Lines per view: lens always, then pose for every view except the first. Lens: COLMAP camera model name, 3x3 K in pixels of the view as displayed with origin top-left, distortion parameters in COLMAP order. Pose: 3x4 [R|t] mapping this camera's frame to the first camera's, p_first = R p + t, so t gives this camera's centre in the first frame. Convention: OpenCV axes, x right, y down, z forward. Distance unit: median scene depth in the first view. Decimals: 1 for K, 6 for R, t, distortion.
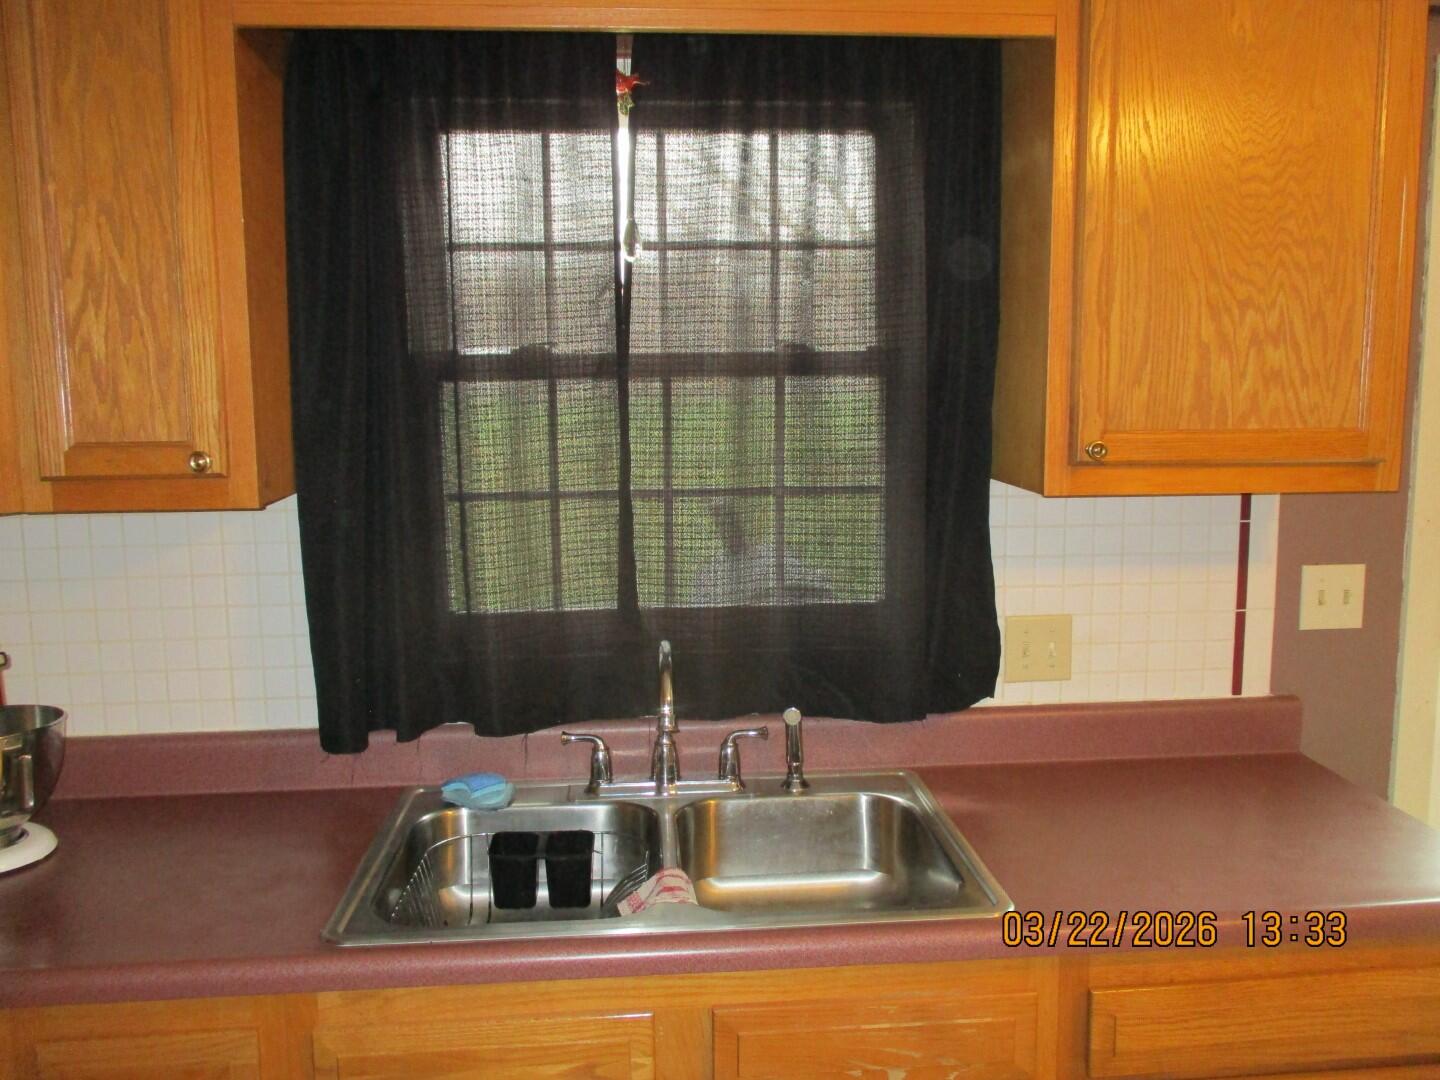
lens RADIAL K [[1207.2, 0, 720.0], [0, 1207.2, 540.0], [0, 0, 1]] dist [-0.016460, 0.028037]
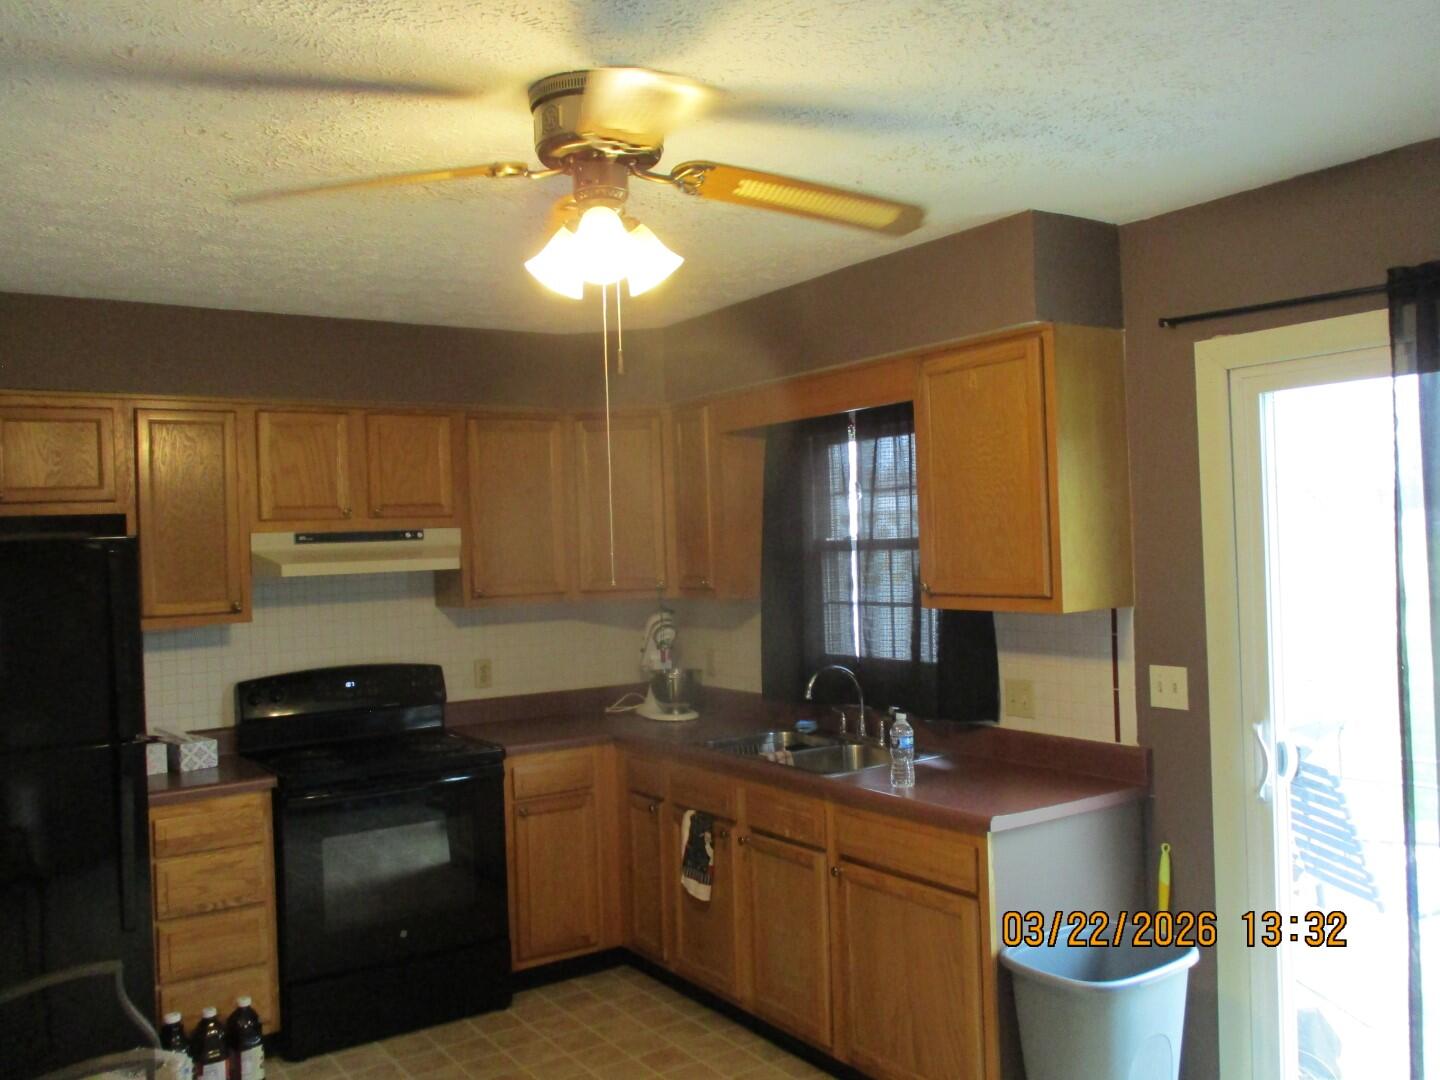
lens RADIAL K [[1193.7, 0, 743.3], [0, 1193.7, 514.8], [0, 0, 1]] dist [-0.039831, -0.002639]
pose [[0.477952, -0.032469, -0.877785, 1.600882], [-0.093109, 0.991814, -0.087385, 0.011642], [0.873437, 0.123495, 0.471017, -0.226541]]
